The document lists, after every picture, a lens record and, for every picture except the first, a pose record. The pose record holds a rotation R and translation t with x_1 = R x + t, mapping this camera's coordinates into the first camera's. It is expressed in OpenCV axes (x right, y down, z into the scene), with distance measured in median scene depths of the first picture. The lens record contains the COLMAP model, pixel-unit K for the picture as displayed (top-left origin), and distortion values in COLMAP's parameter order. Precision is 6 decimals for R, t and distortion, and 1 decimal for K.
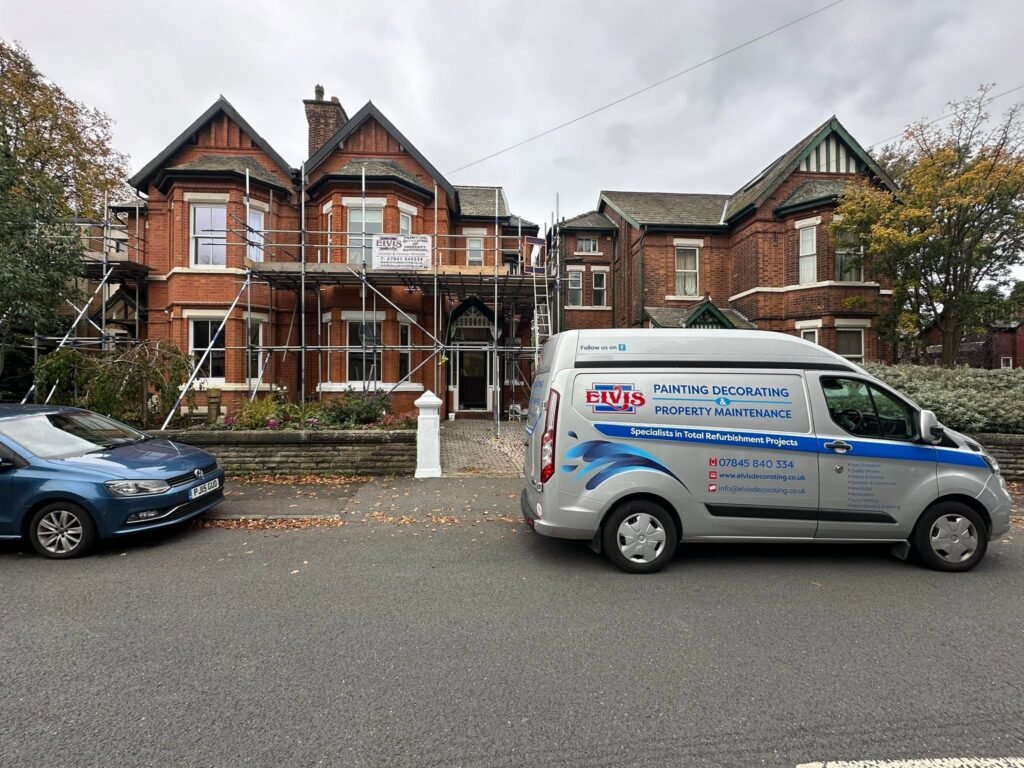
lens RADIAL K [[407.7, 0, 511.7], [0, 407.7, 381.9], [0, 0, 1]] dist [-0.003466, 0.001110]
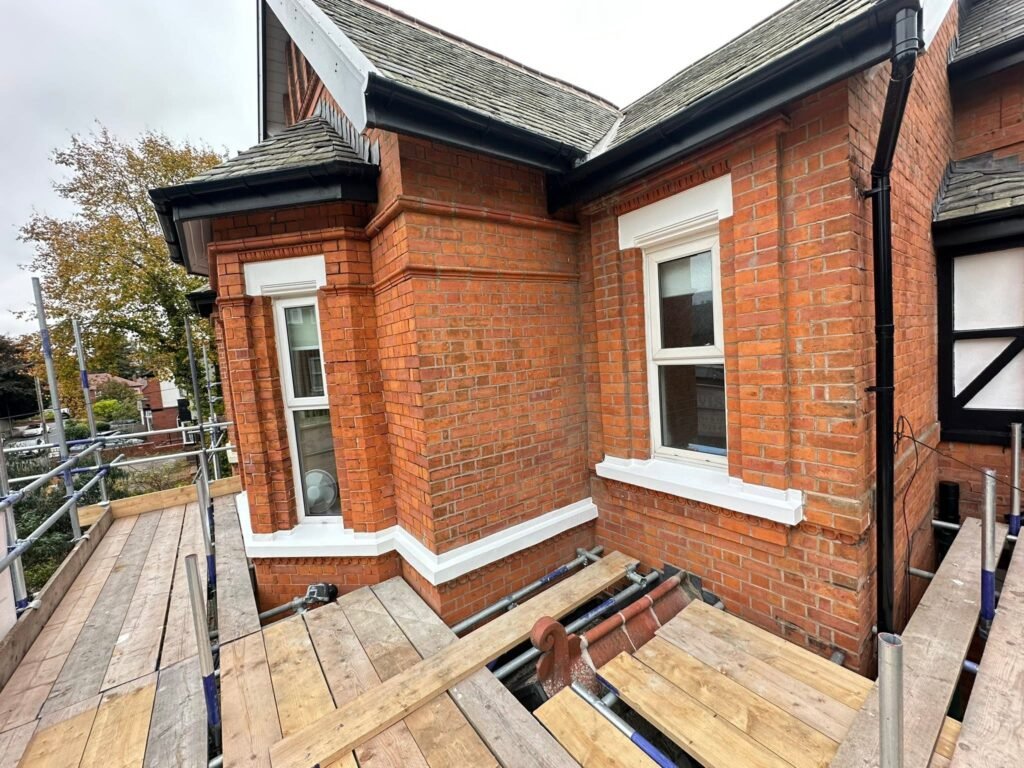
lens RADIAL K [[407.7, 0, 513.9], [0, 407.7, 378.8], [0, 0, 1]] dist [-0.003466, 0.001110]
pose [[0.539036, 0.015110, -0.842147, 0.036260], [0.086078, 0.993616, 0.072924, -0.362365], [0.837873, -0.111800, 0.534294, 0.957809]]
